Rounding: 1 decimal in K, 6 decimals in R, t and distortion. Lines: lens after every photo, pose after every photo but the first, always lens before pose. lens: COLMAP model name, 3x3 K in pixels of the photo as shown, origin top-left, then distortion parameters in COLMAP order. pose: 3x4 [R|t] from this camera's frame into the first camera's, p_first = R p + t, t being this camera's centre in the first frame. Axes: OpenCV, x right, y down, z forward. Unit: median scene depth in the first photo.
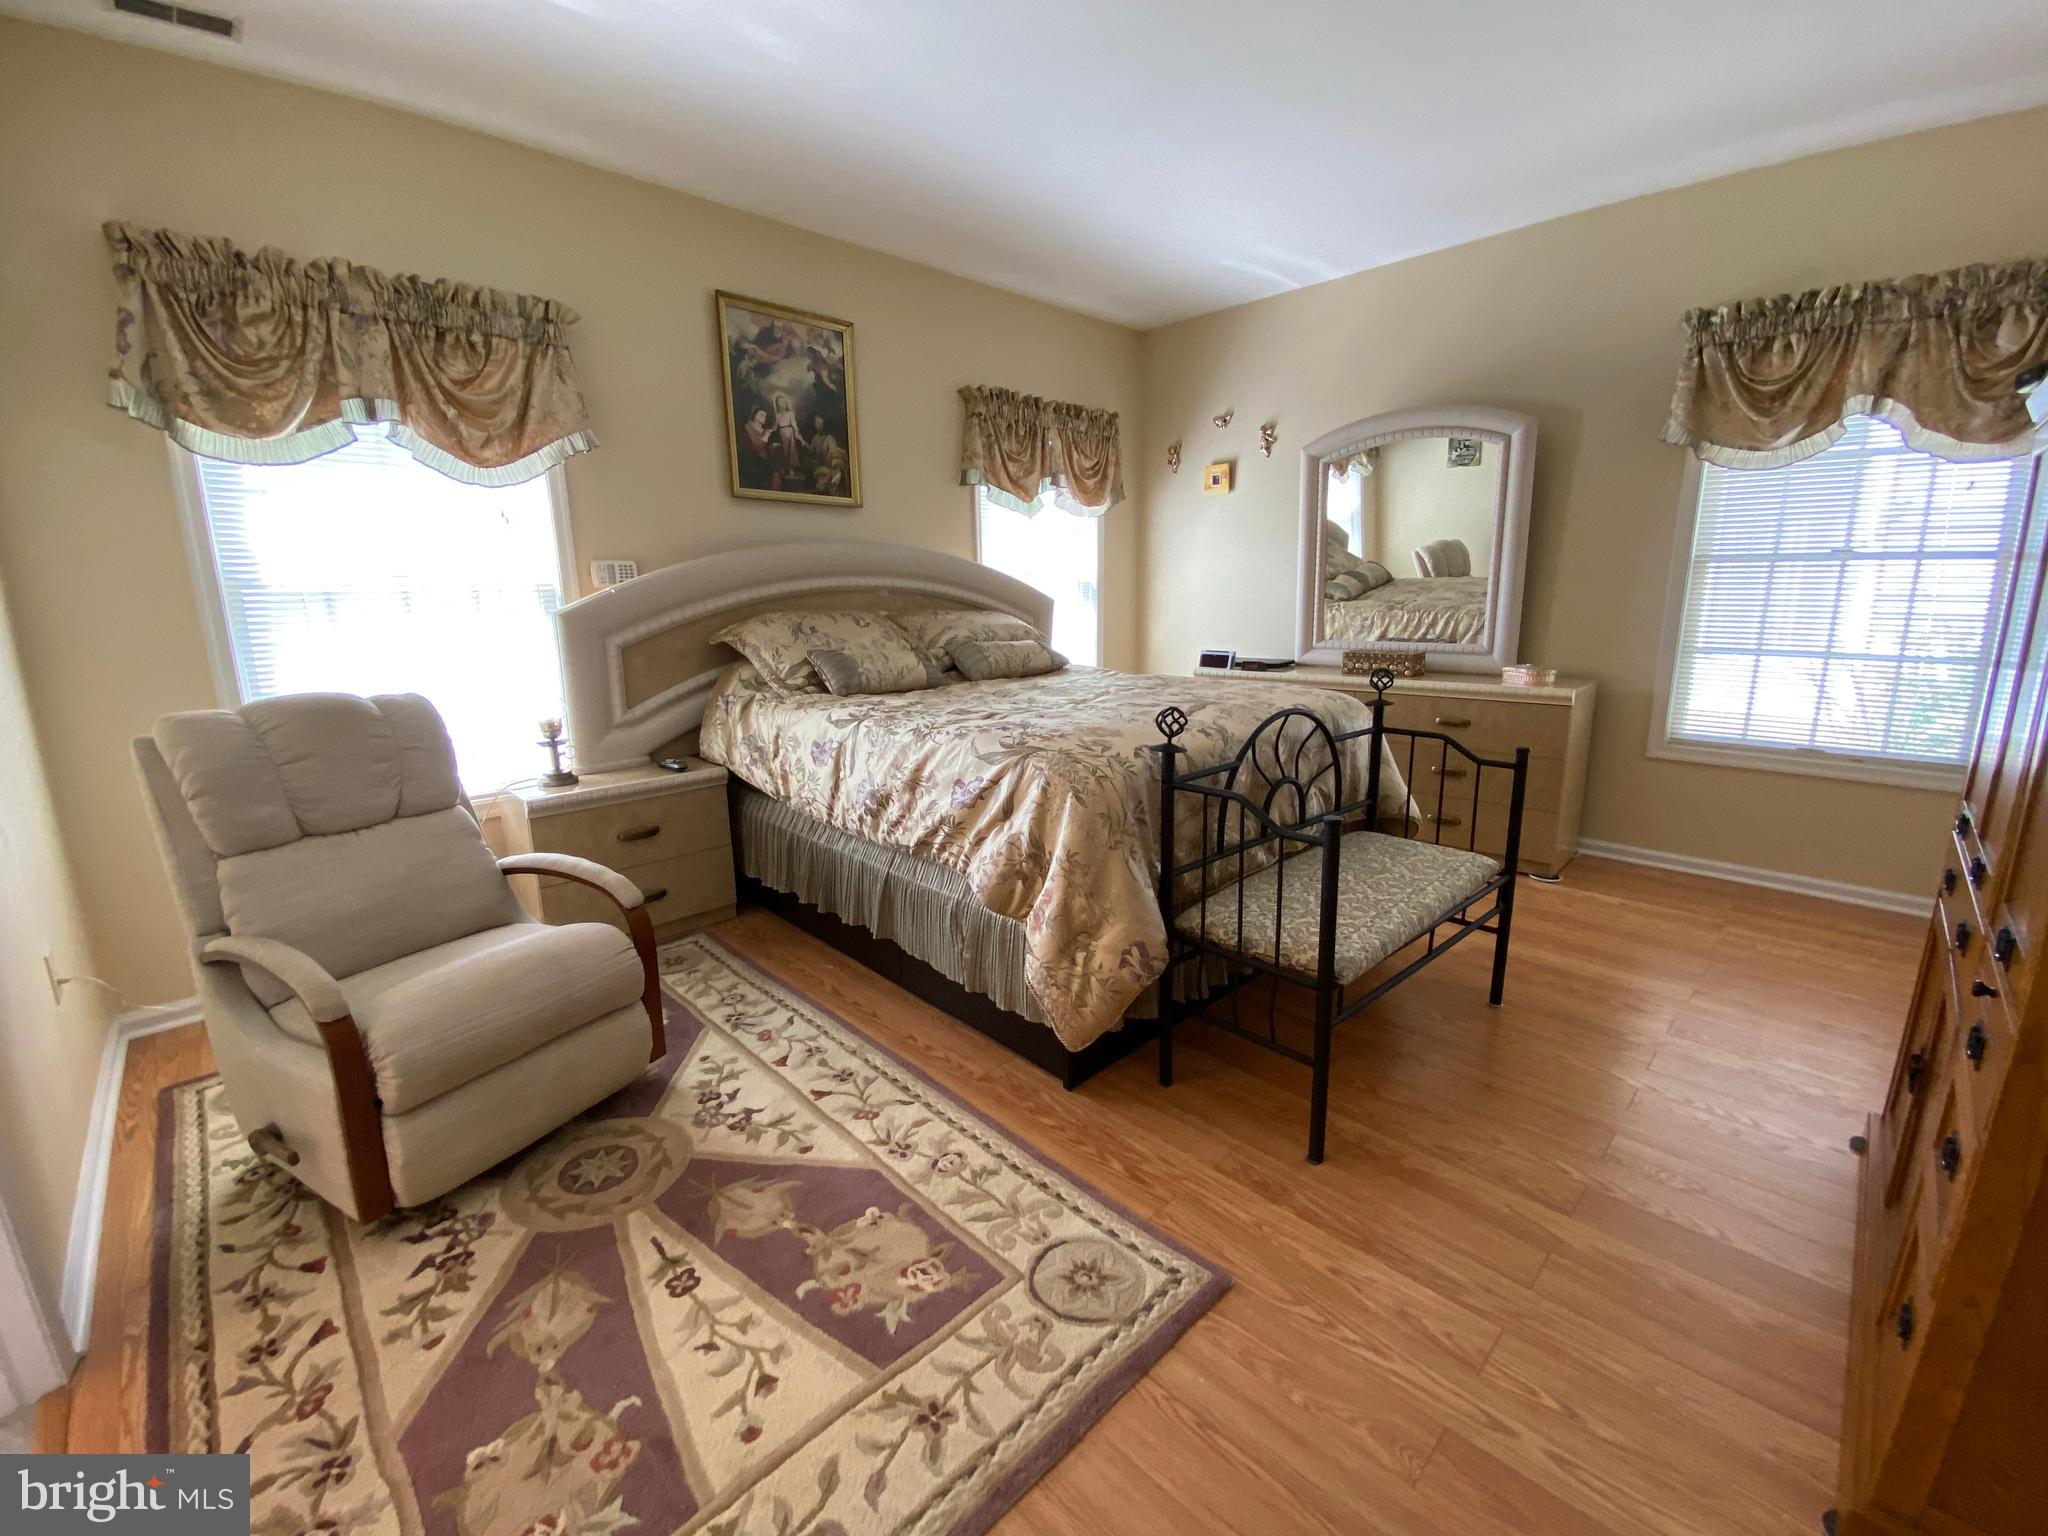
lens RADIAL K [[836.3, 0, 1029.7], [0, 836.3, 768.0], [0, 0, 1]] dist [0.035339, -0.029023]
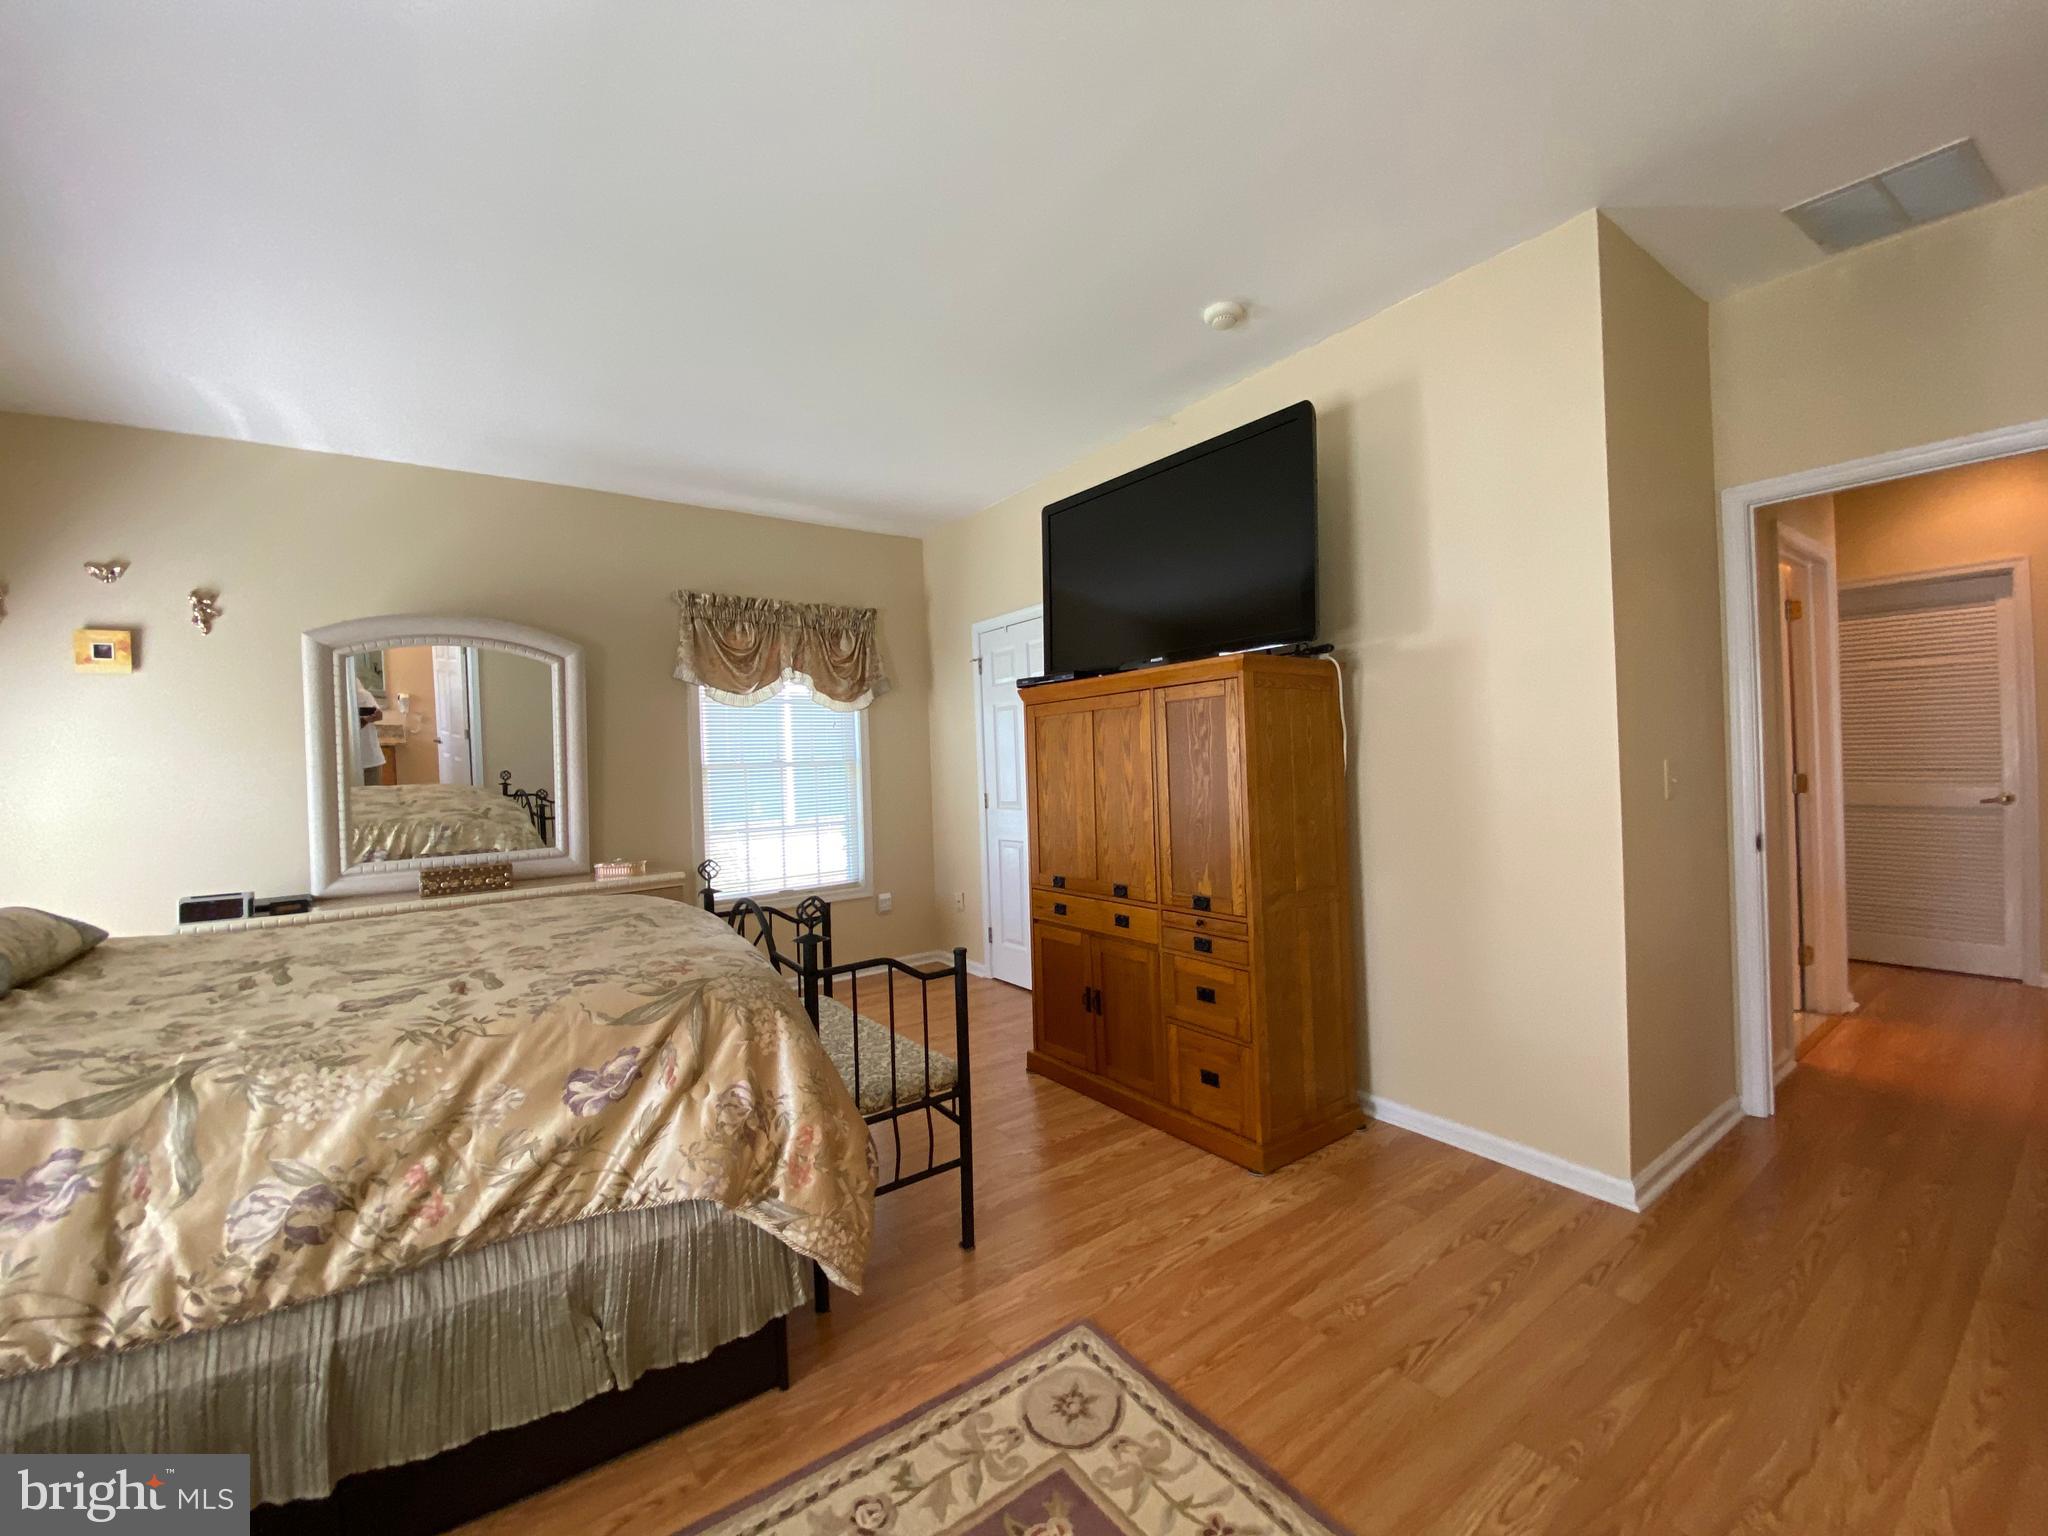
lens RADIAL K [[831.2, 0, 1021.1], [0, 831.2, 771.8], [0, 0, 1]] dist [0.039498, -0.029016]
pose [[0.156578, -0.003414, 0.987660, -0.632952], [0.242010, 0.969642, -0.035015, -0.099956], [-0.957557, 0.244506, 0.152650, 0.442436]]
